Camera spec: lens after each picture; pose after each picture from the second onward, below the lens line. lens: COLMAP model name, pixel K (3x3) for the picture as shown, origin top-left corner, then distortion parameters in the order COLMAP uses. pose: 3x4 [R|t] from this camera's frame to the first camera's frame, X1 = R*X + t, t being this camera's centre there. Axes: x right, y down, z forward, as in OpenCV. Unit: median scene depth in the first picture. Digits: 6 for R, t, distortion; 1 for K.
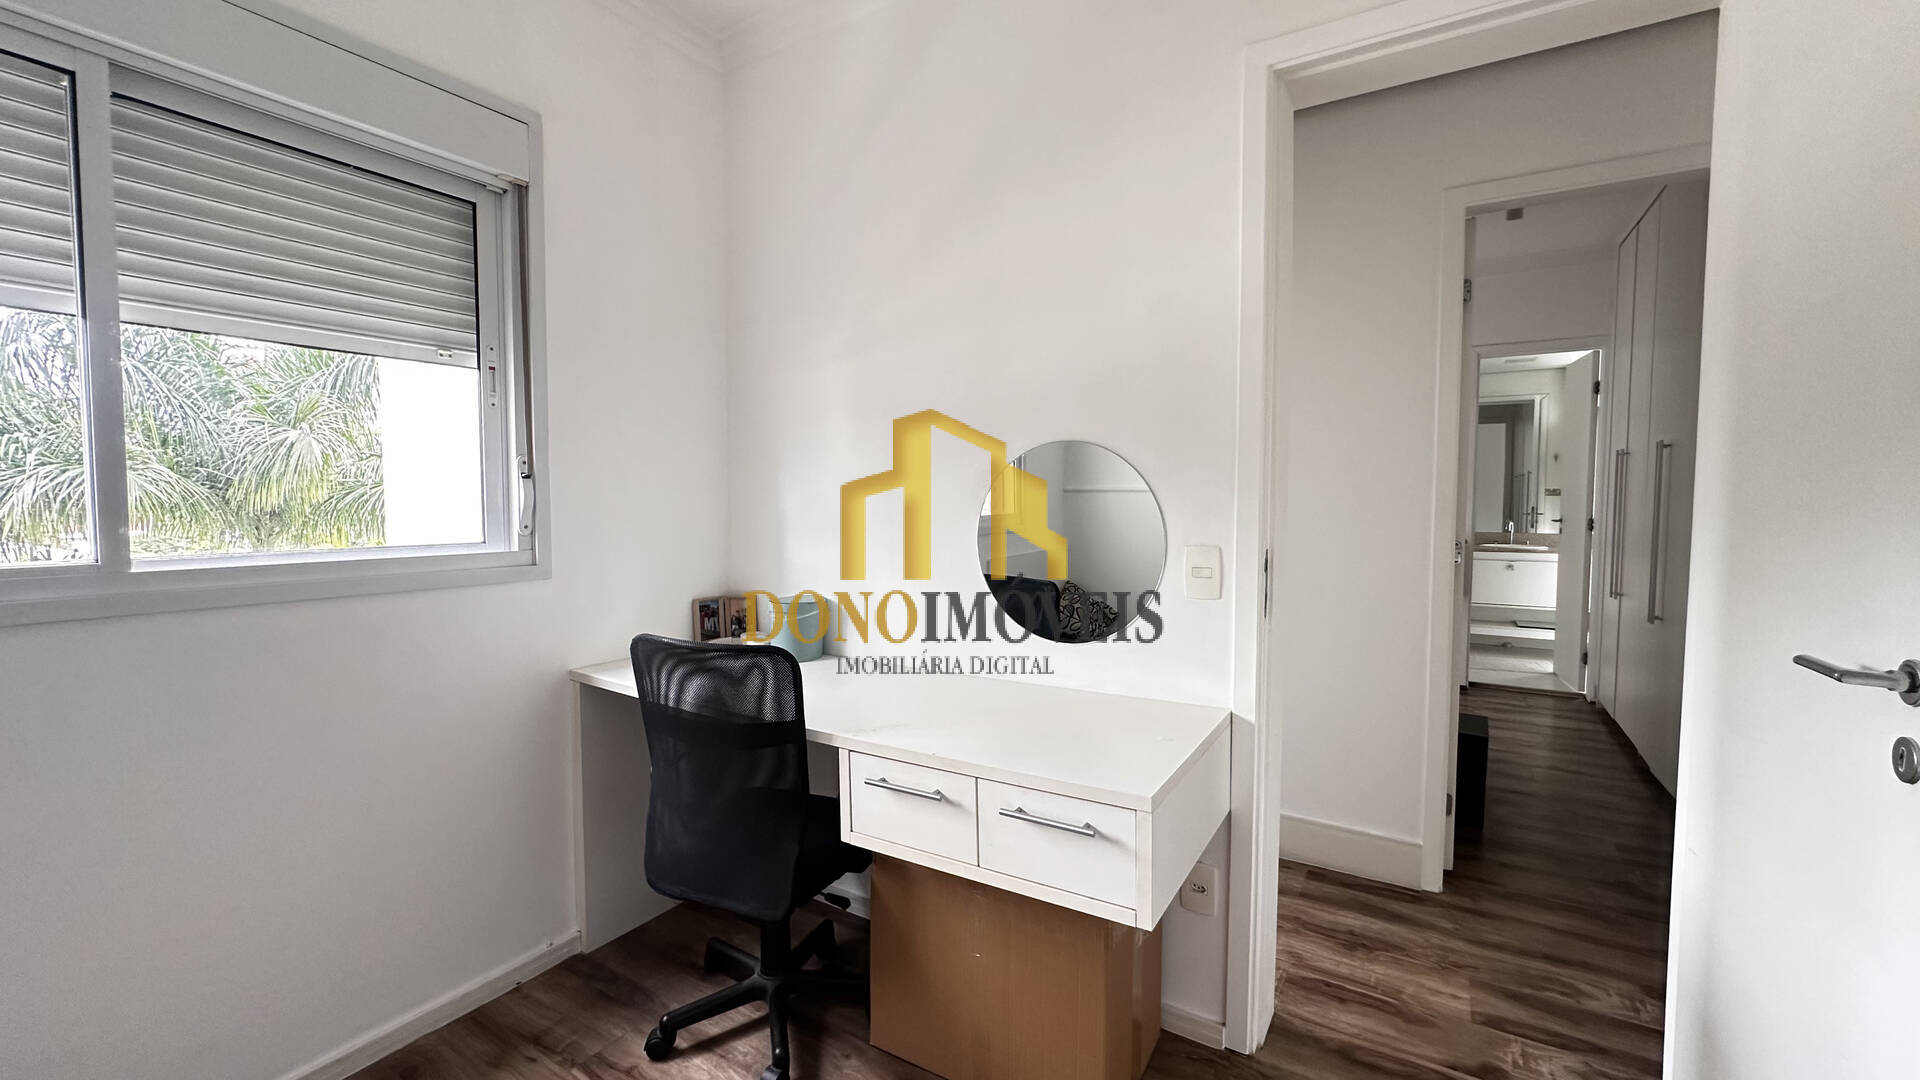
lens RADIAL K [[765.6, 0, 958.3], [0, 765.6, 536.2], [0, 0, 1]] dist [-0.002942, 0.000656]
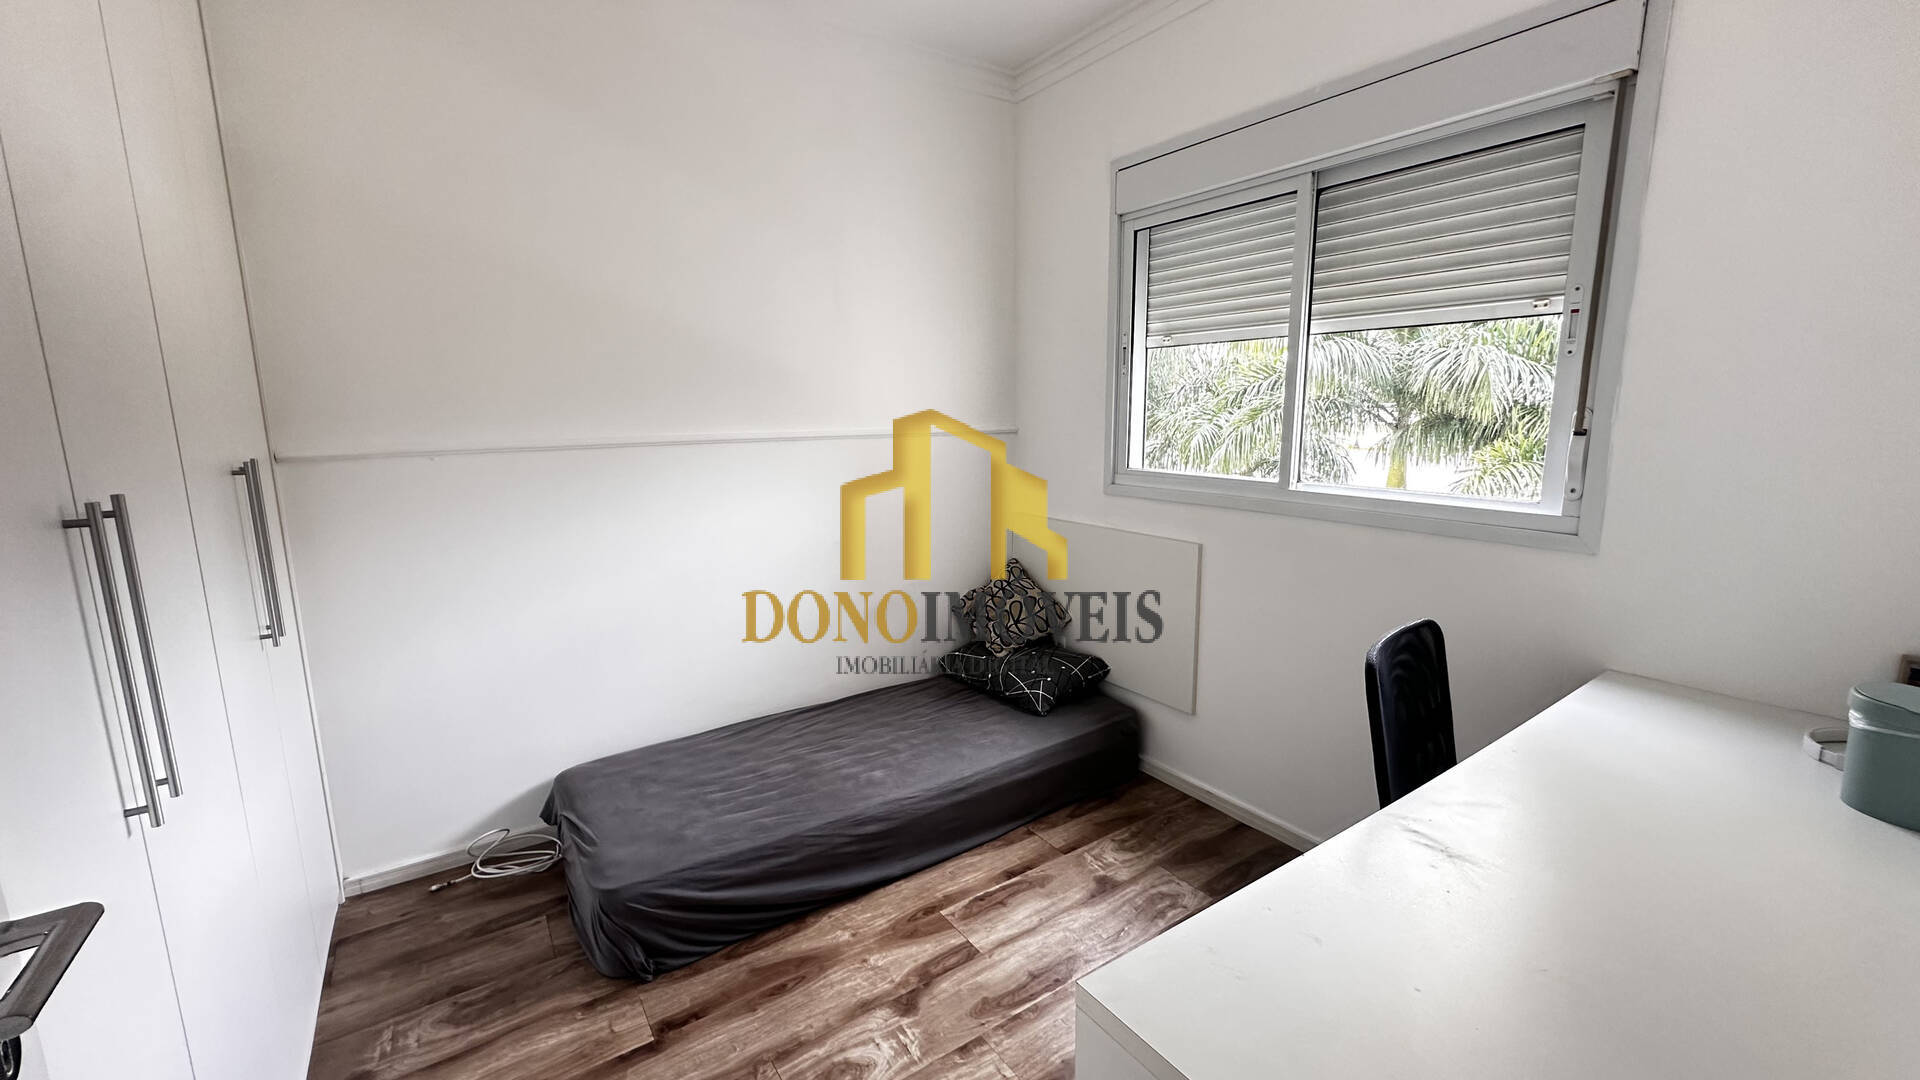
lens RADIAL K [[765.6, 0, 958.3], [0, 765.6, 536.2], [0, 0, 1]] dist [-0.002942, 0.000656]
pose [[-0.402577, 0.158788, -0.901509, 1.210610], [-0.042643, 0.980518, 0.191747, -0.229566], [0.914392, 0.115636, -0.387963, 1.619331]]
